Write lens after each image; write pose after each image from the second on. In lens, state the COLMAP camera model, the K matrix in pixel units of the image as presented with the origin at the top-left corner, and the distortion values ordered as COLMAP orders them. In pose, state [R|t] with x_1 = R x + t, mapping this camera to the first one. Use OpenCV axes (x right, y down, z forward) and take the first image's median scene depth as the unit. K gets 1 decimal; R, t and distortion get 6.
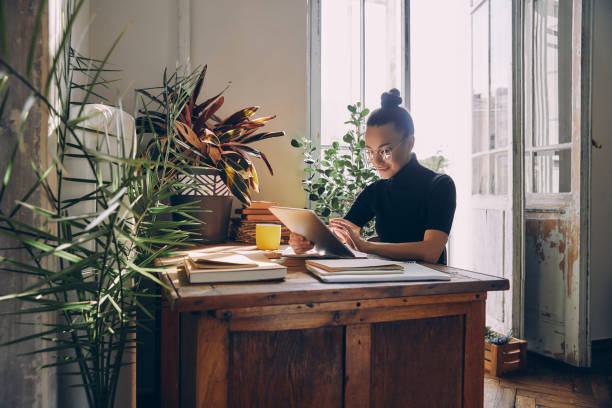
lens RADIAL K [[503.3, 0, 307.2], [0, 503.3, 205.3], [0, 0, 1]] dist [-0.059900, 0.034359]
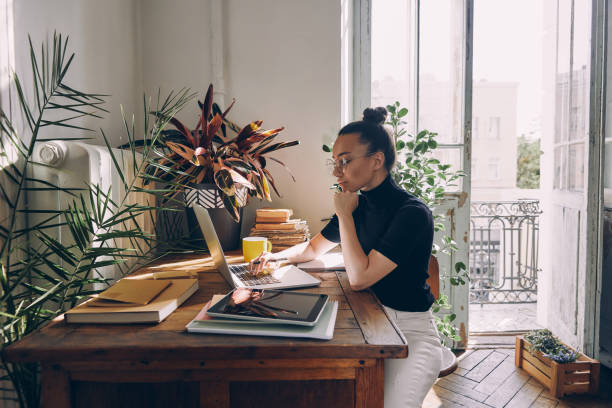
lens RADIAL K [[437.9, 0, 304.1], [0, 437.9, 206.6], [0, 0, 1]] dist [-0.001147, -0.006816]
pose [[0.944886, 0.006332, -0.327337, 0.246597], [0.012772, 0.998339, 0.056180, -0.060634], [0.327149, -0.057265, 0.943236, 0.148449]]
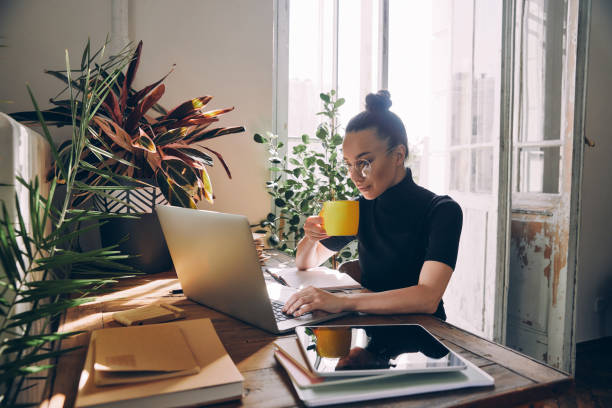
lens RADIAL K [[476.5, 0, 308.3], [0, 476.5, 203.8], [0, 0, 1]] dist [-0.057605, 0.018789]
pose [[0.996788, 0.004630, 0.079949, -0.004639], [-0.008834, 0.998591, 0.052317, -0.061251], [-0.079594, -0.052855, 0.995425, 0.211334]]
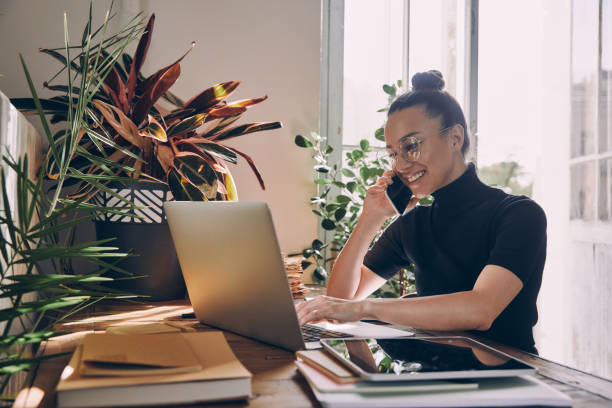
lens RADIAL K [[663.7, 0, 308.0], [0, 663.7, 202.0], [0, 0, 1]] dist [-0.007740, 0.000000]
pose [[0.999212, 0.012176, -0.037790, 0.020141], [-0.013449, 0.999345, -0.033597, -0.016974], [0.037356, 0.034079, 0.998721, 0.155366]]
